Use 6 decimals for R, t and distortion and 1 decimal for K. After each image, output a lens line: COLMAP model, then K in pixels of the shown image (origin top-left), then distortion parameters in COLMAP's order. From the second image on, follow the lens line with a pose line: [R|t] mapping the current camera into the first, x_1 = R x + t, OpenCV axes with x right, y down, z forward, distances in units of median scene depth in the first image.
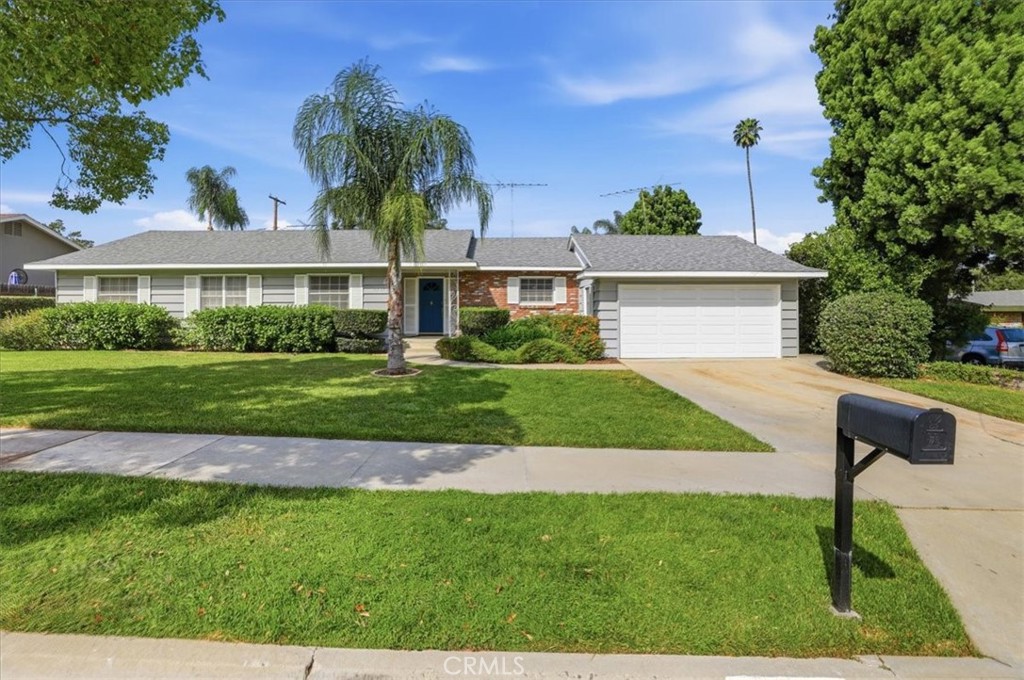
lens RADIAL K [[475.4, 0, 508.9], [0, 475.4, 344.3], [0, 0, 1]] dist [-0.012086, 0.001086]
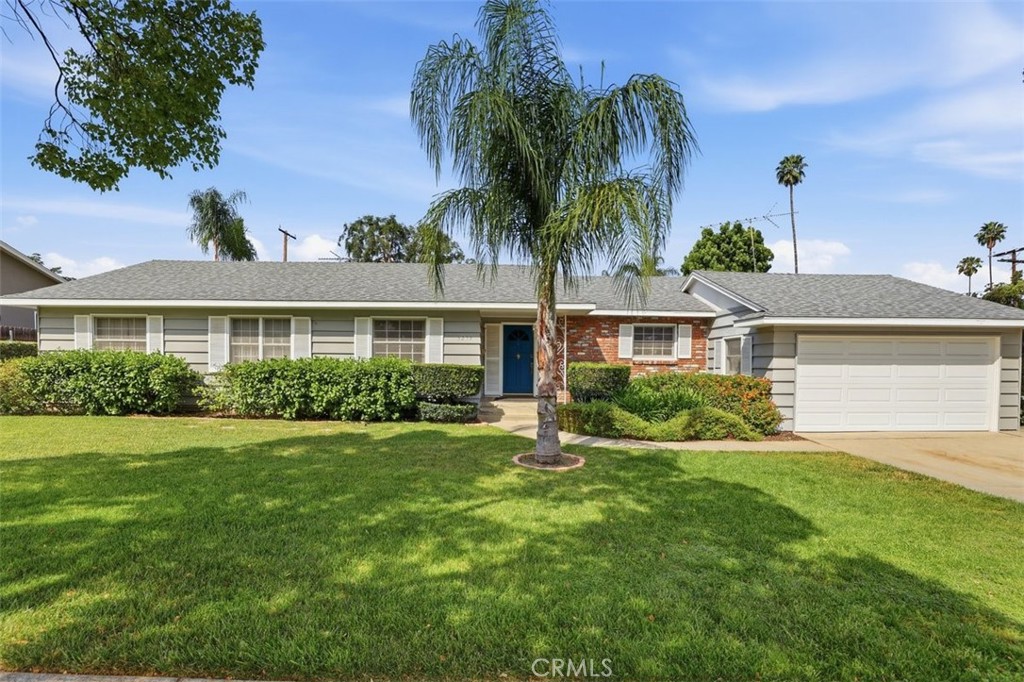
lens RADIAL K [[479.0, 0, 498.2], [0, 479.0, 410.0], [0, 0, 1]] dist [-0.002874, -0.001058]
pose [[0.999930, 0.010685, 0.004988, -0.231381], [-0.010848, 0.999369, 0.033821, -0.026944], [-0.004623, -0.033873, 0.999415, 0.232143]]
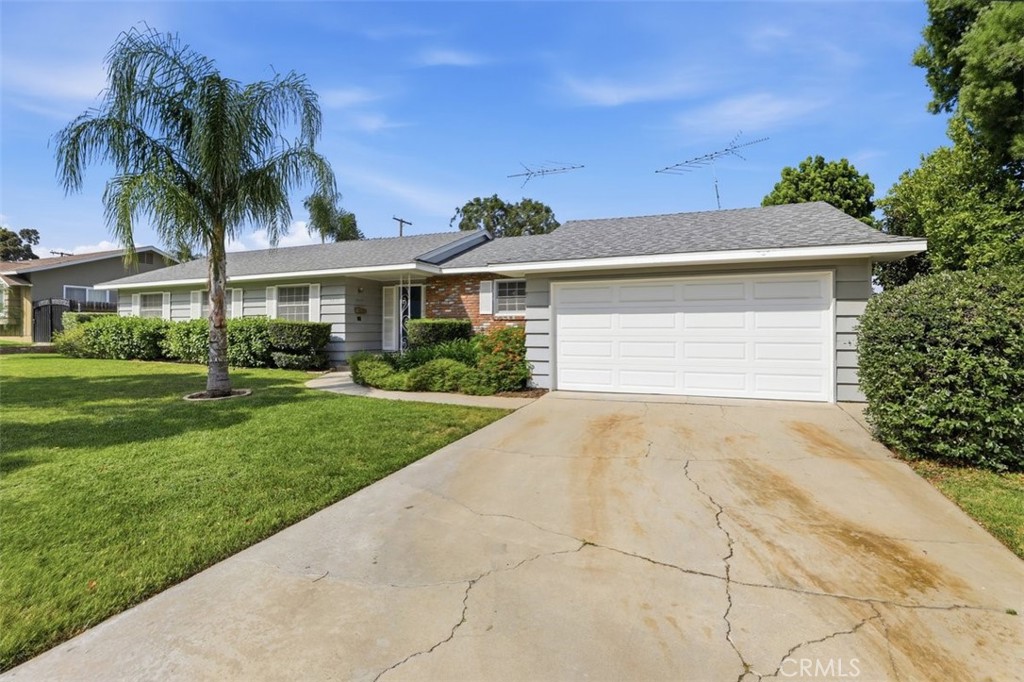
lens RADIAL K [[477.5, 0, 515.5], [0, 477.5, 351.9], [0, 0, 1]] dist [-0.017418, 0.000508]
pose [[0.922061, 0.018033, -0.386624, 0.410599], [-0.026017, 0.999542, -0.015425, -0.012217], [0.386169, 0.024282, 0.922108, 0.319002]]
